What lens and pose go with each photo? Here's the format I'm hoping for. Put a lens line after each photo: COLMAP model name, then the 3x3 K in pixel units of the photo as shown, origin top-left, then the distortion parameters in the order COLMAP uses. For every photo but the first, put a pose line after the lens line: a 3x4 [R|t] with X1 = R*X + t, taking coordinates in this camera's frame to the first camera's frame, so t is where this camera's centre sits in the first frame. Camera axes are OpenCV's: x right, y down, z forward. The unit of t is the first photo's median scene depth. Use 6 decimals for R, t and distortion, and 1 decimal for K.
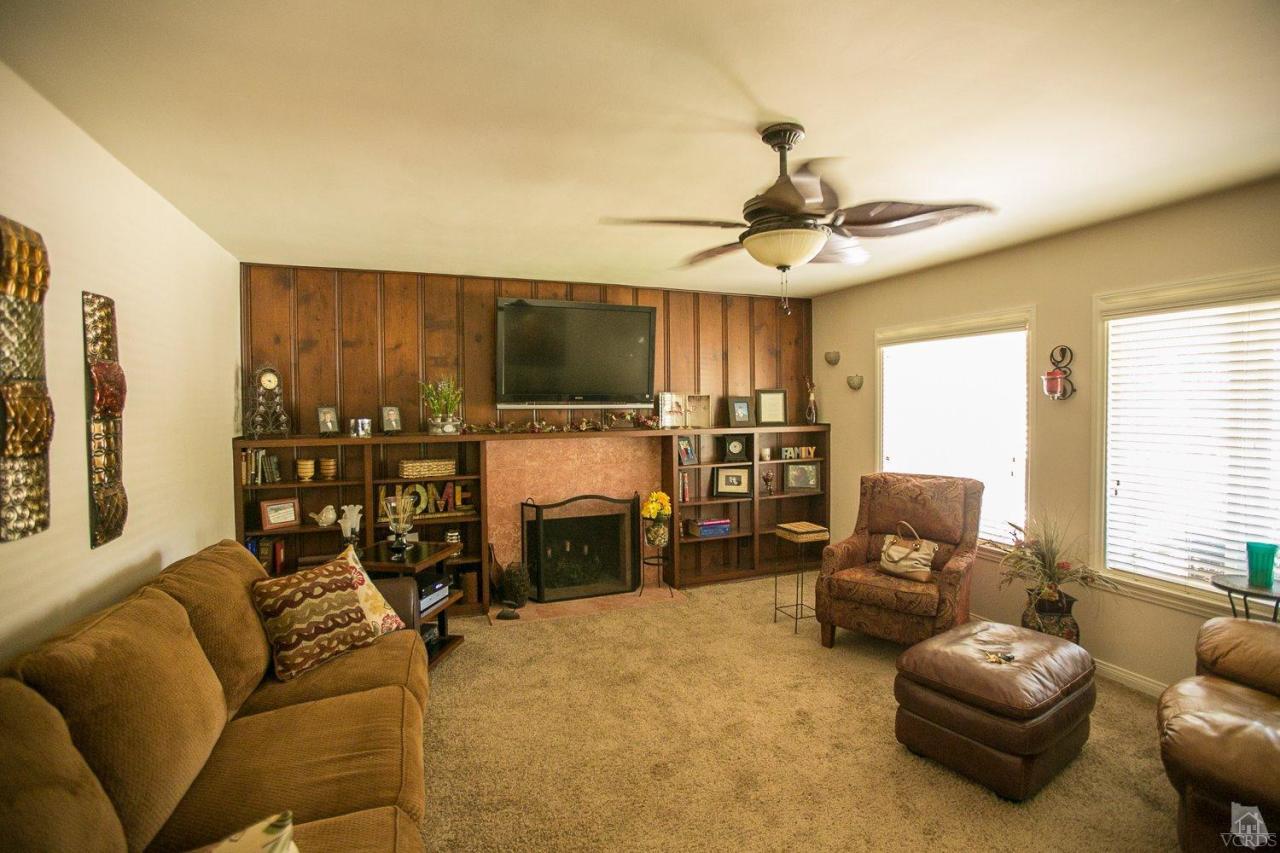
lens RADIAL K [[587.9, 0, 633.6], [0, 587.9, 420.8], [0, 0, 1]] dist [-0.058791, 0.022307]
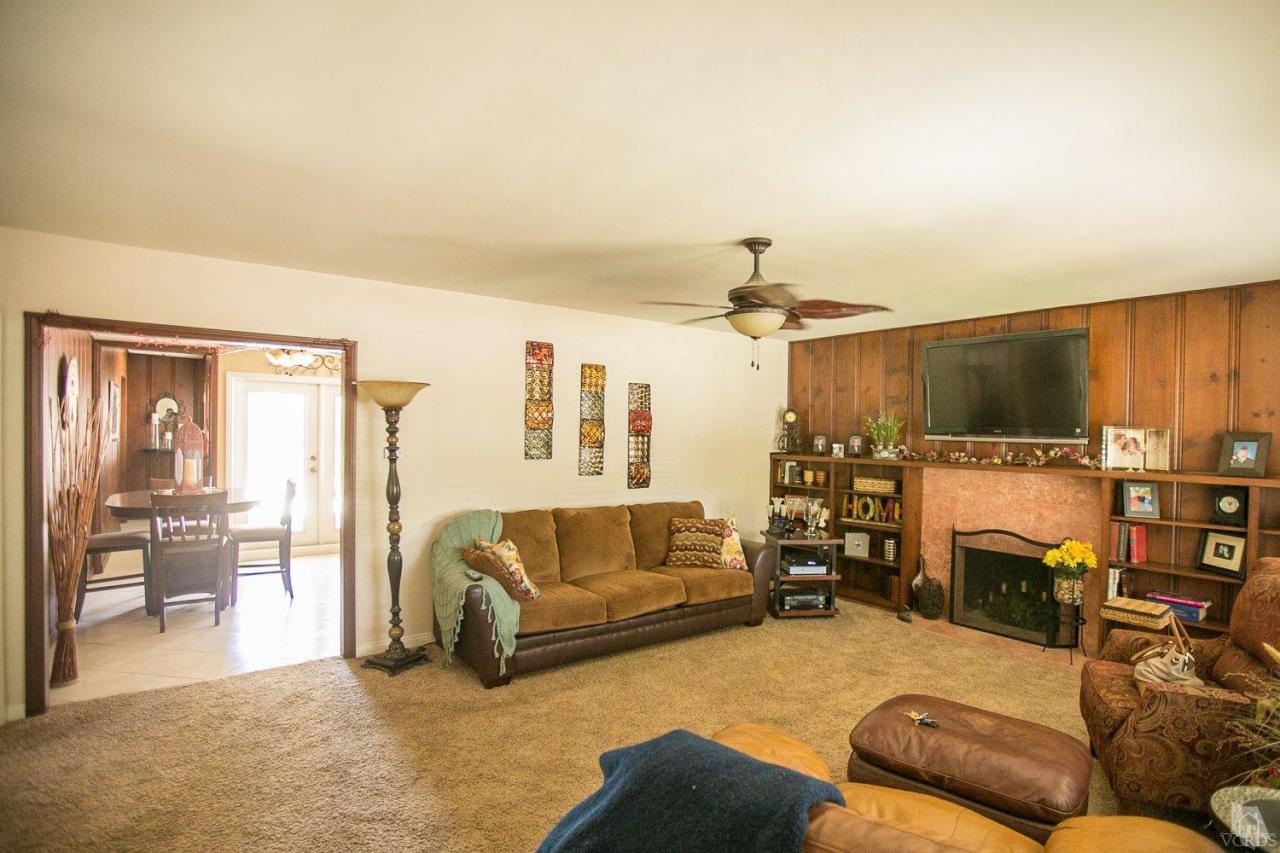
lens RADIAL K [[567.7, 0, 643.7], [0, 567.7, 441.9], [0, 0, 1]] dist [-0.041052, 0.000347]
pose [[0.306121, 0.030658, -0.951499, 0.645170], [-0.046862, 0.998755, 0.017104, -0.009274], [0.950839, 0.039353, 0.307176, 0.144634]]
